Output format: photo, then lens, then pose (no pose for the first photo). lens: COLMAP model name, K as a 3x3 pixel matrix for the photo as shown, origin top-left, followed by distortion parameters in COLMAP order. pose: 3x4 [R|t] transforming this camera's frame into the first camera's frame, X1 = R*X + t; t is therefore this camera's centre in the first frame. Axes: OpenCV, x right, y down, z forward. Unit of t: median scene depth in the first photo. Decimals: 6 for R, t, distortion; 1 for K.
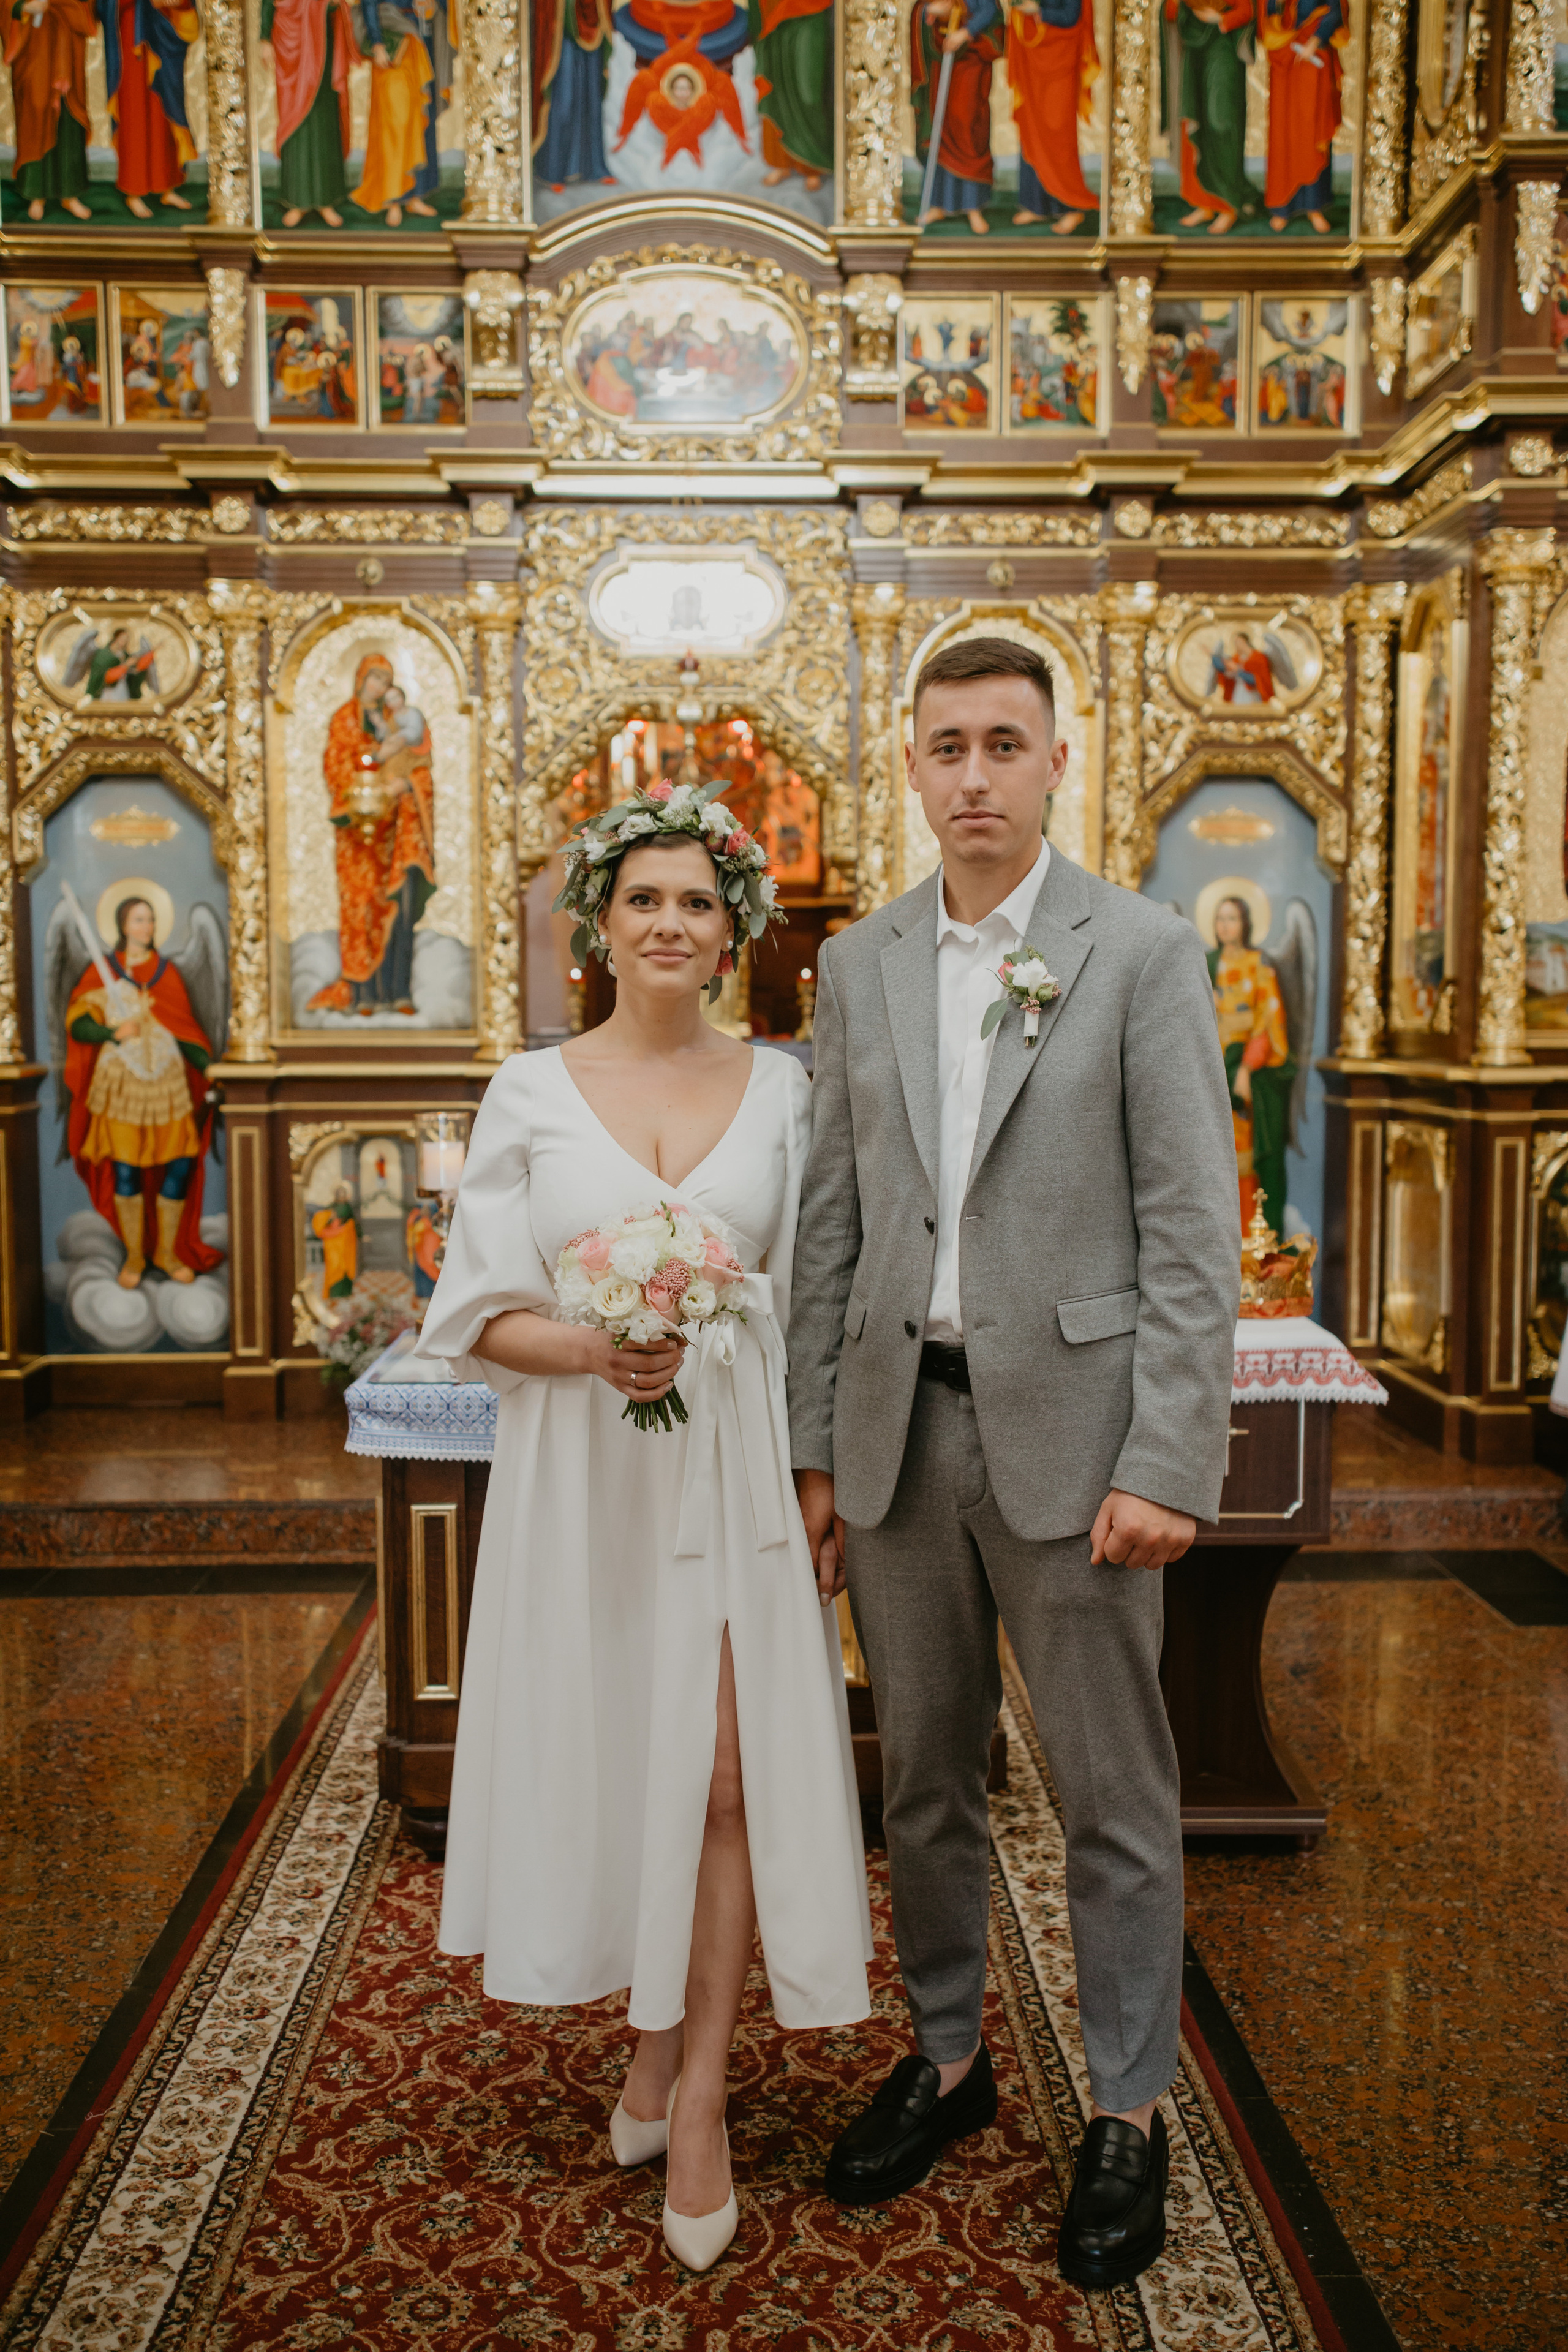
lens RADIAL K [[2012.5, 0, 784.0], [0, 2012.5, 1176.0], [0, 0, 1]] dist [-0.002365, 0.086776]
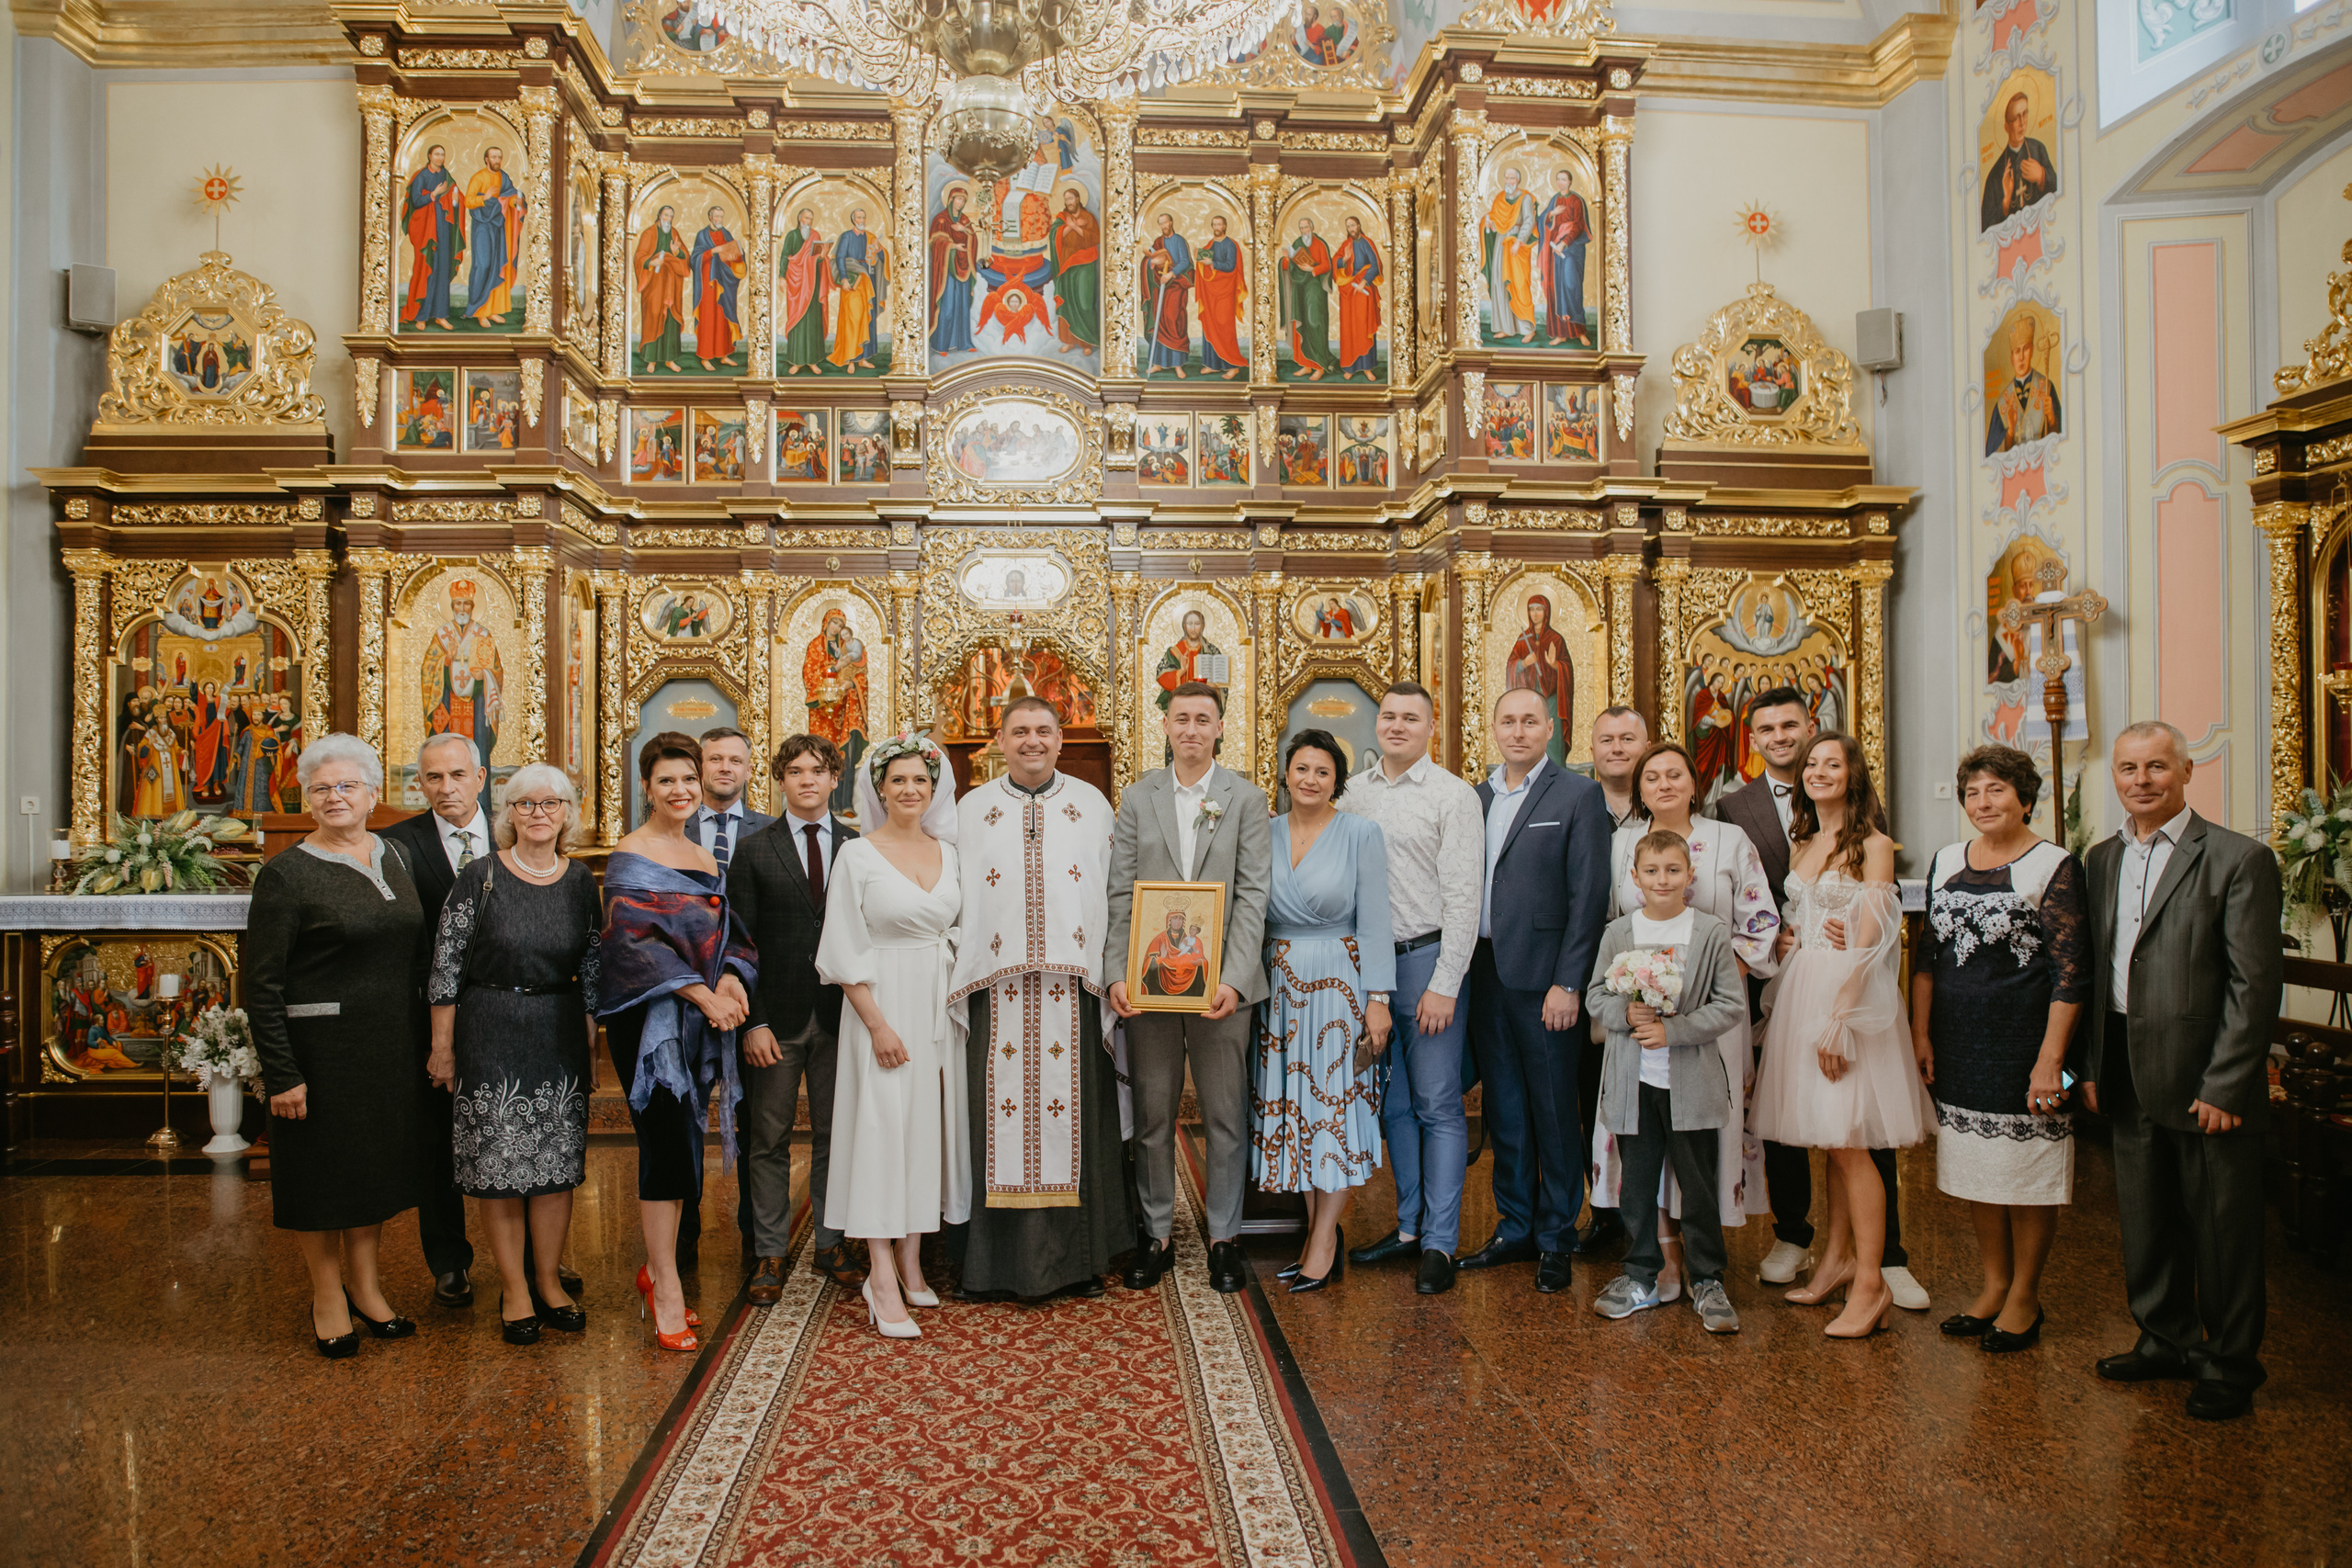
lens RADIAL K [[1697.6, 0, 1176.0], [0, 1697.6, 784.0], [0, 0, 1]] dist [-0.046719, 0.003195]
pose [[0.999254, -0.001772, 0.038568, 0.034127], [0.005266, 0.995866, -0.090685, 0.024110], [-0.038248, 0.090820, 0.995133, -0.451949]]
